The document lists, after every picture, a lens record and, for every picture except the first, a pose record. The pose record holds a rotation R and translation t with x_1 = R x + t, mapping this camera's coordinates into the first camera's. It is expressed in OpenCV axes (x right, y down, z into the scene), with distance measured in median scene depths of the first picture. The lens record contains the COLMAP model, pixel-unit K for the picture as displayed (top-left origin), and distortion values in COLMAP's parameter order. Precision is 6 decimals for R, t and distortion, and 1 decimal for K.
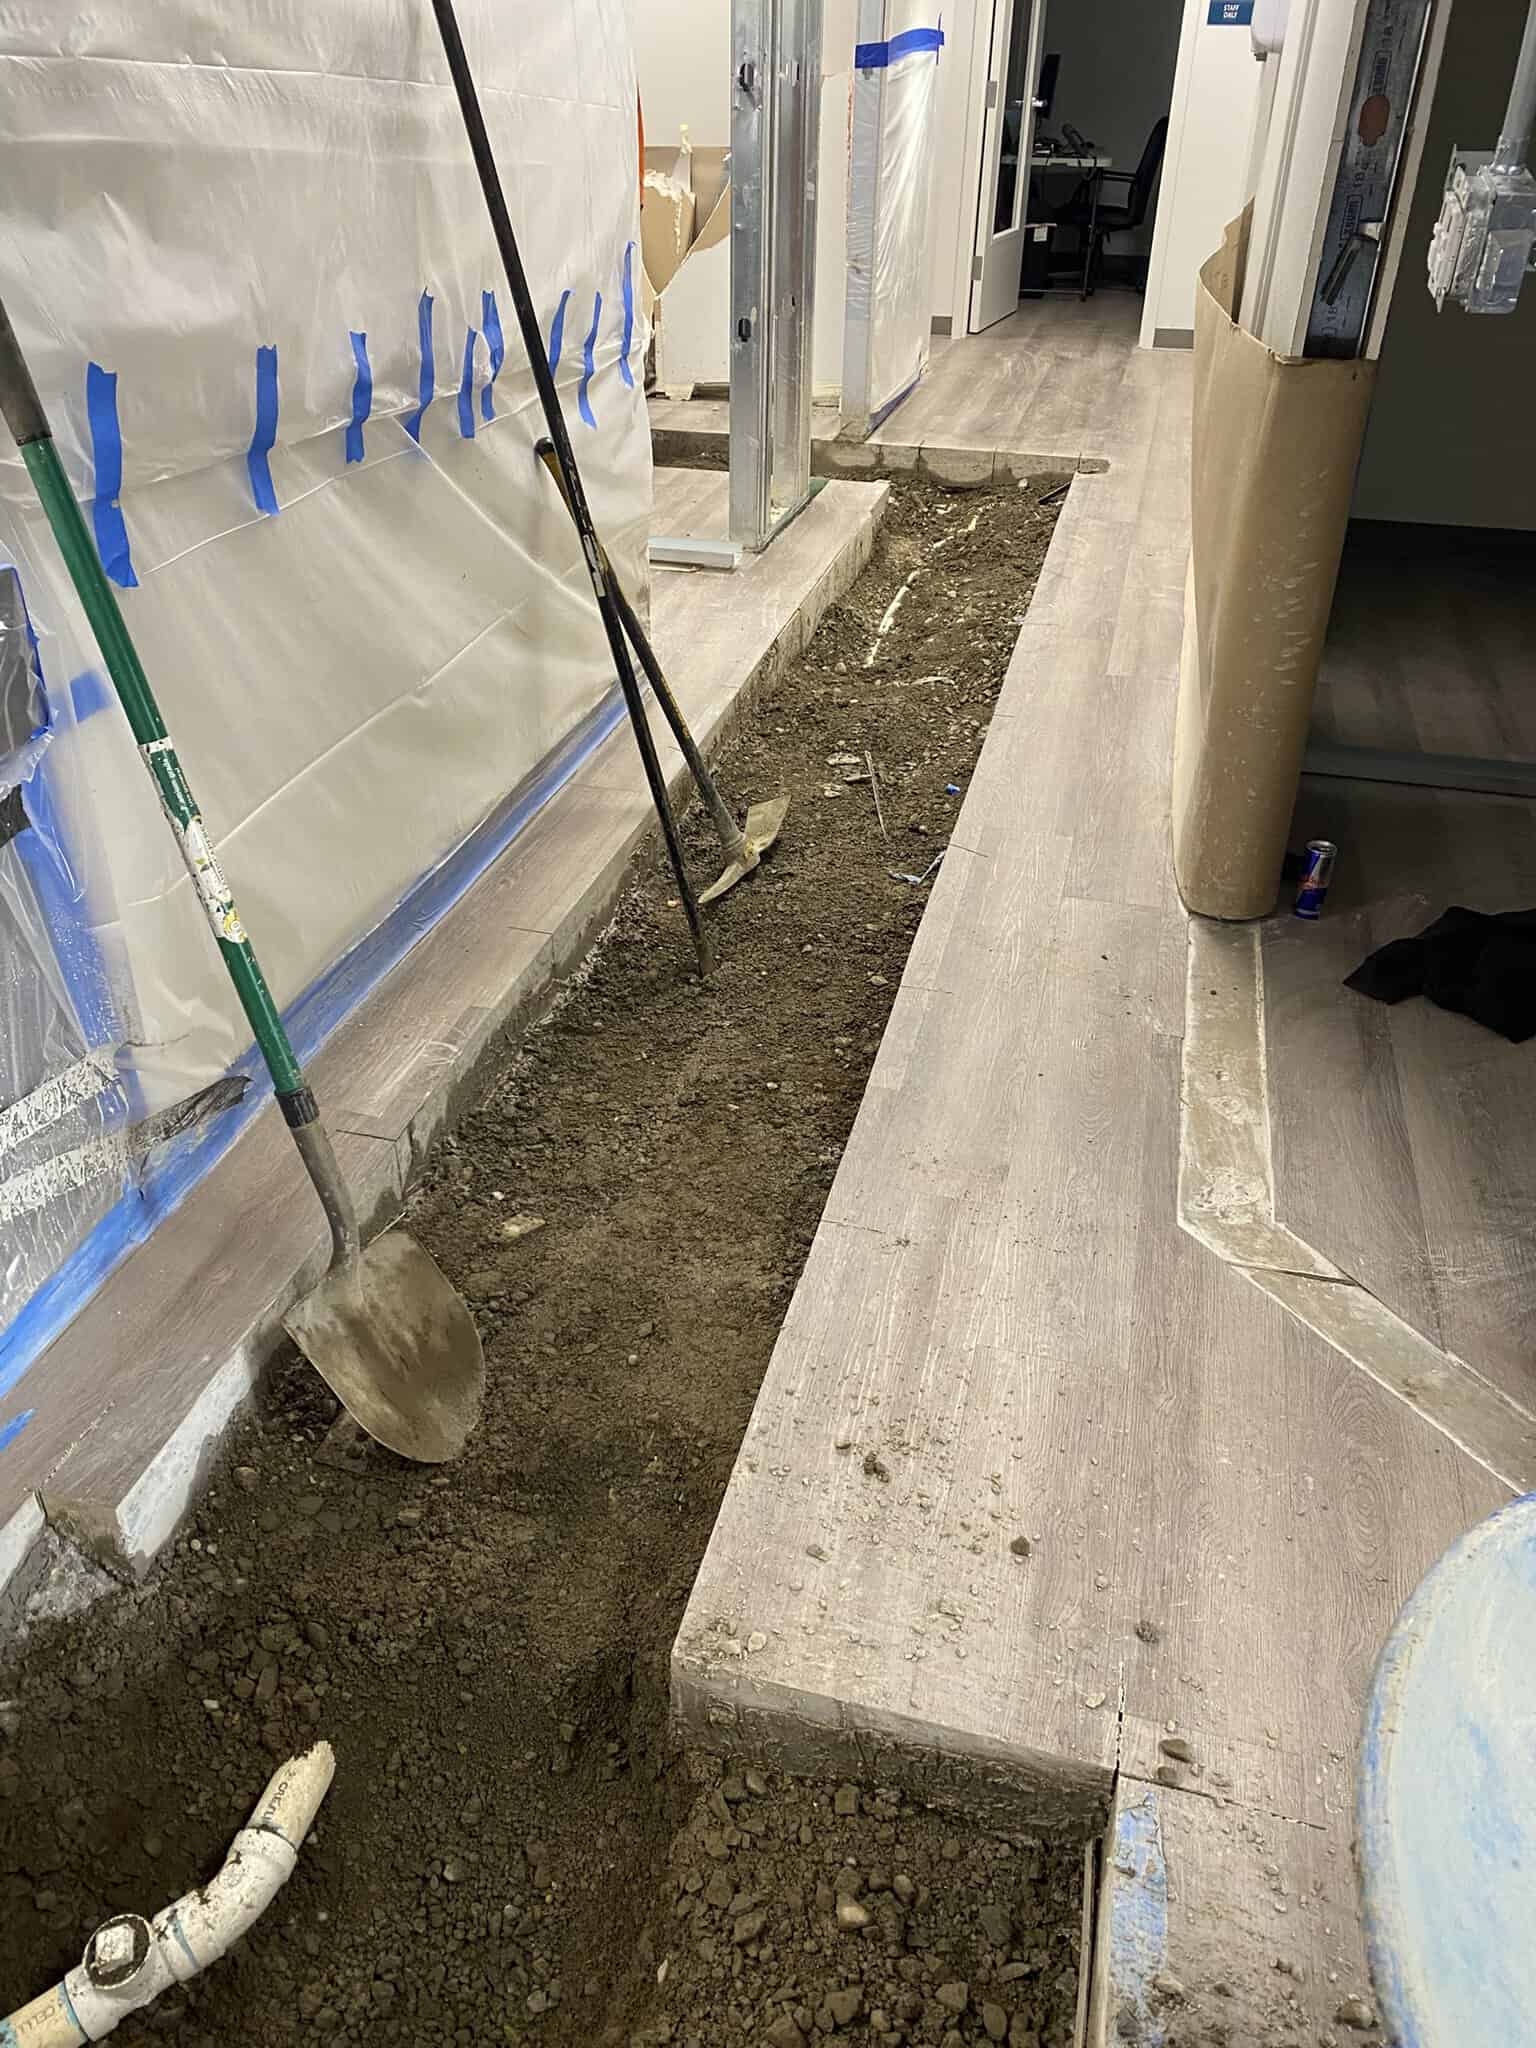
lens RADIAL K [[1542.5, 0, 762.8], [0, 1542.5, 1024.2], [0, 0, 1]] dist [0.065575, -0.121865]
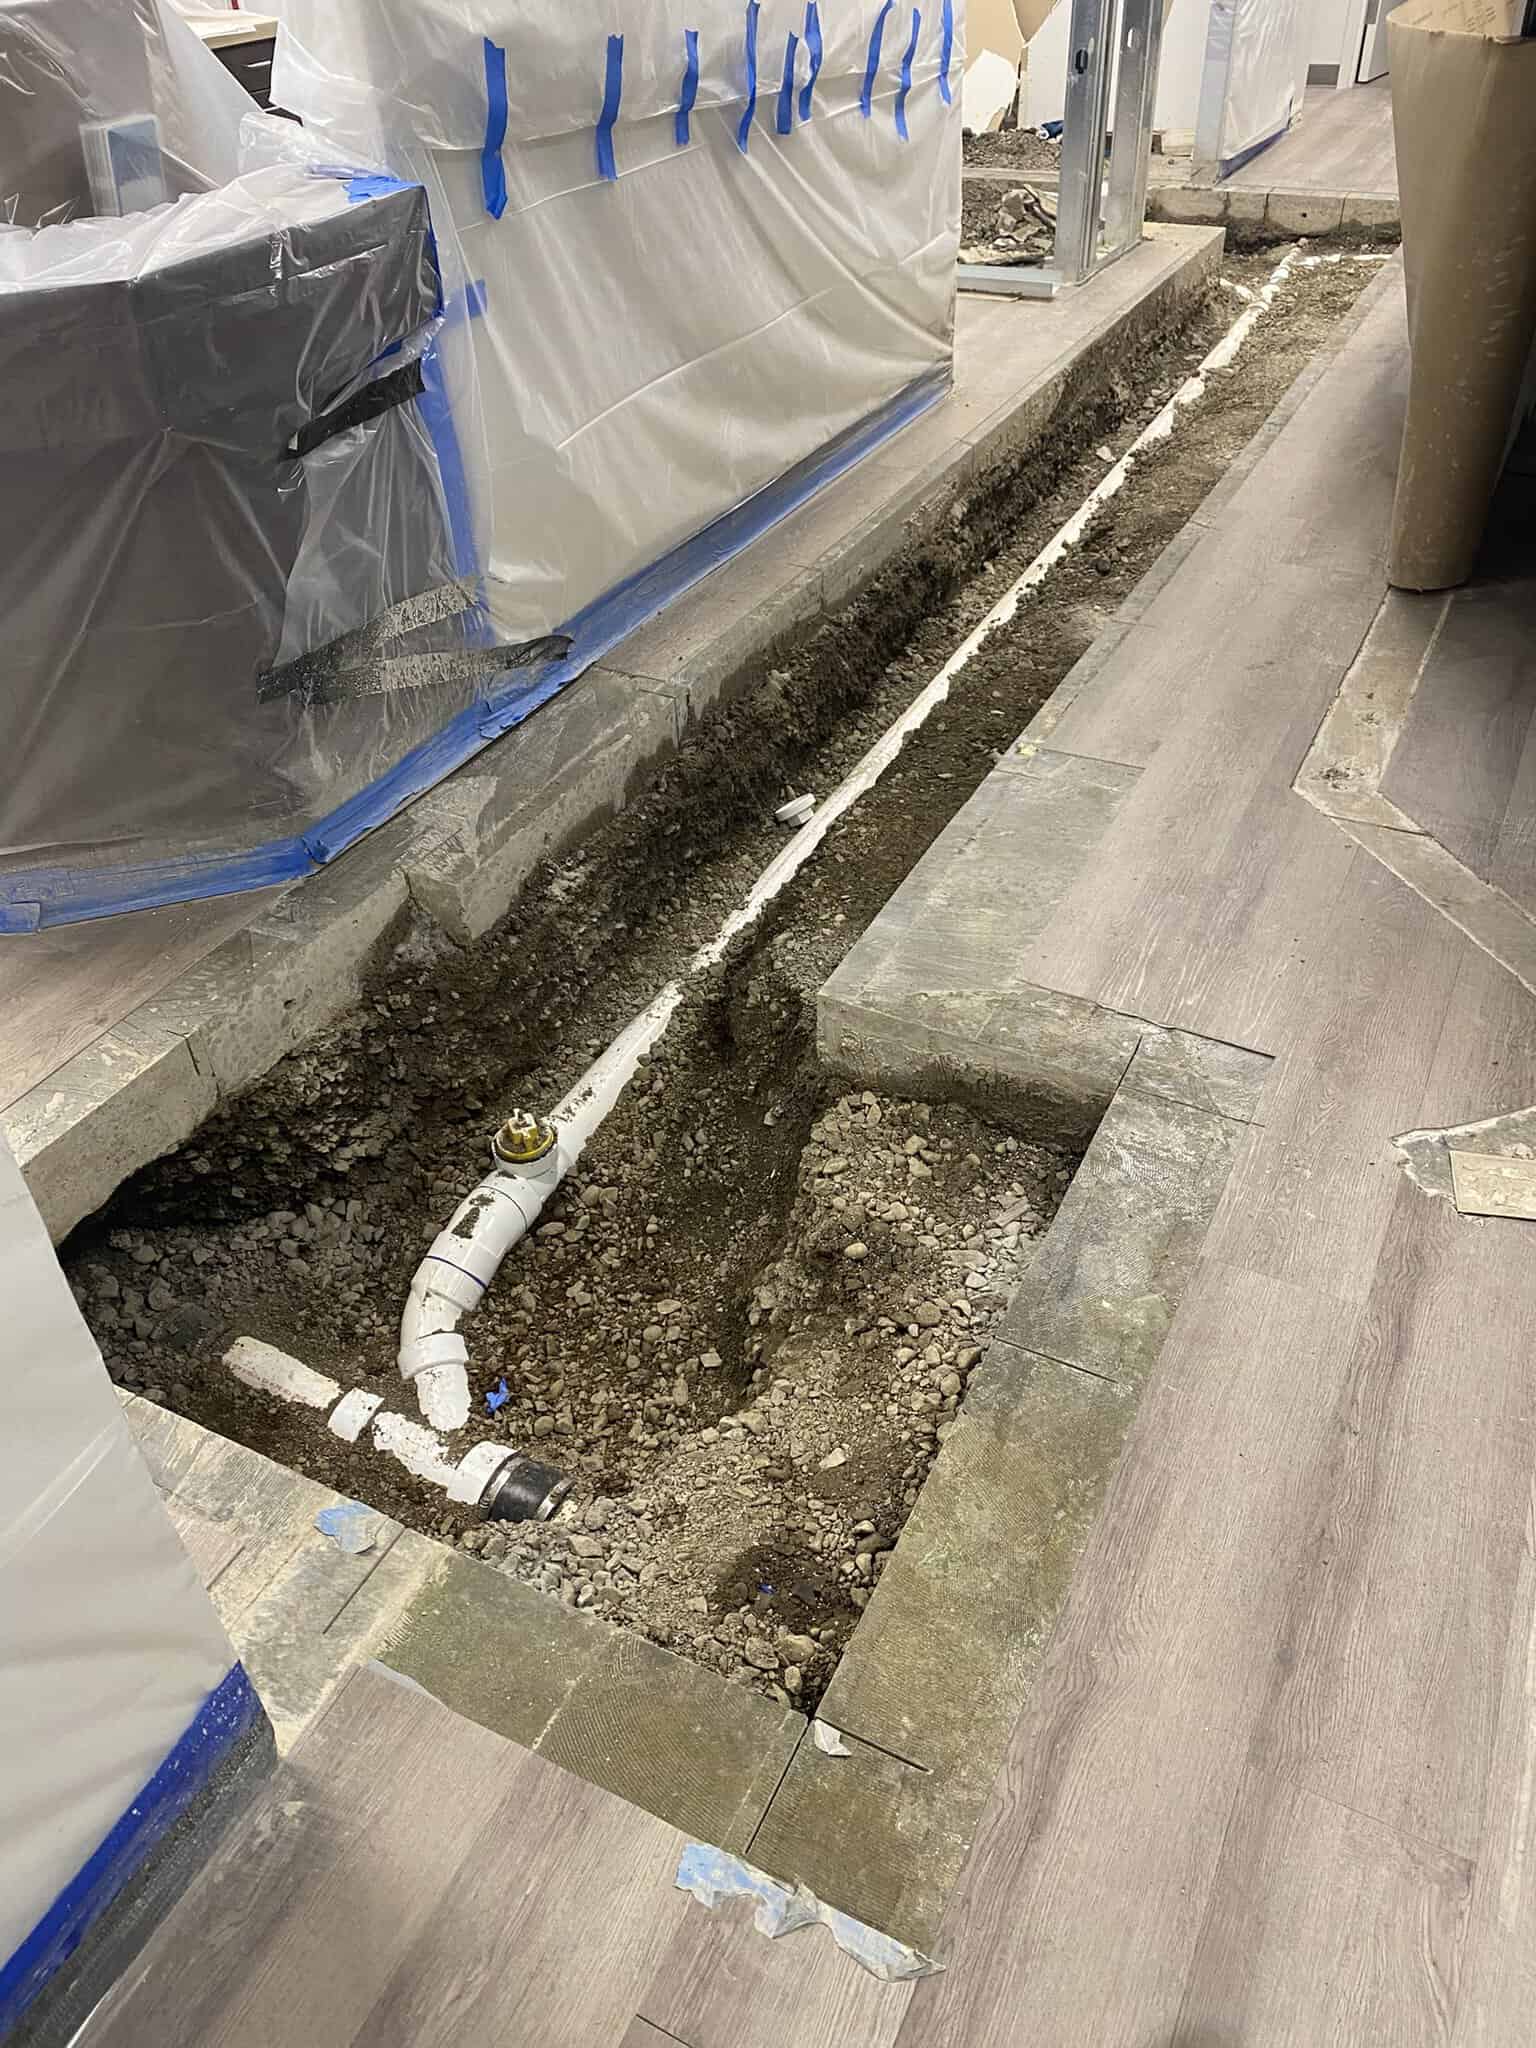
lens RADIAL K [[1556.2, 0, 768.0], [0, 1556.2, 1024.0], [0, 0, 1]] dist [-0.003139, -0.004887]
pose [[0.972807, 0.100205, -0.208821, 0.114096], [-0.077427, 0.990395, 0.114555, 0.162496], [0.218294, -0.095271, 0.971221, -0.221994]]
